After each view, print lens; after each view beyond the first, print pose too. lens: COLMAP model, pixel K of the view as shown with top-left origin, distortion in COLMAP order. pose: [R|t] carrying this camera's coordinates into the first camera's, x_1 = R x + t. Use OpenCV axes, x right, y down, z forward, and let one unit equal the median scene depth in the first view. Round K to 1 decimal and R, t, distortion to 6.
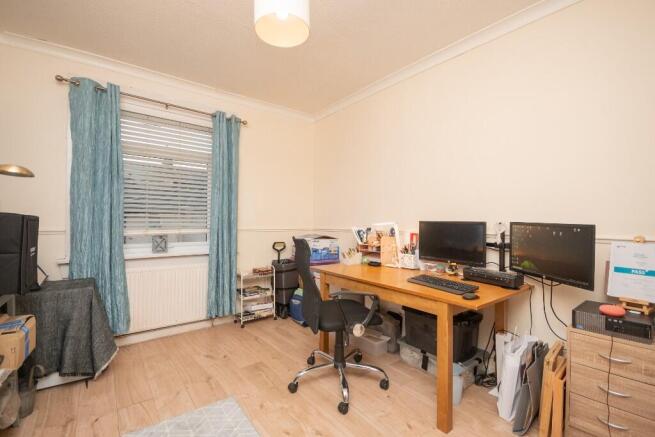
lens RADIAL K [[291.6, 0, 328.5], [0, 291.6, 217.4], [0, 0, 1]] dist [-0.000530, -0.000716]
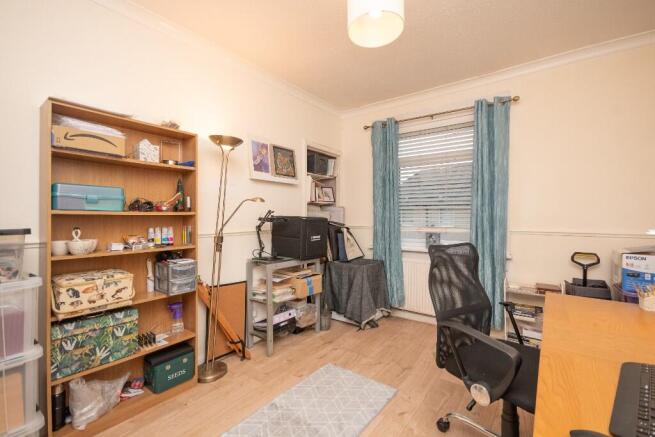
lens RADIAL K [[291.6, 0, 329.8], [0, 291.6, 215.7], [0, 0, 1]] dist [-0.000530, -0.000716]
pose [[0.255032, -0.012627, -0.966850, 0.449575], [0.007367, 0.999911, -0.011116, 0.004491], [0.966905, -0.004288, 0.255102, 0.368884]]
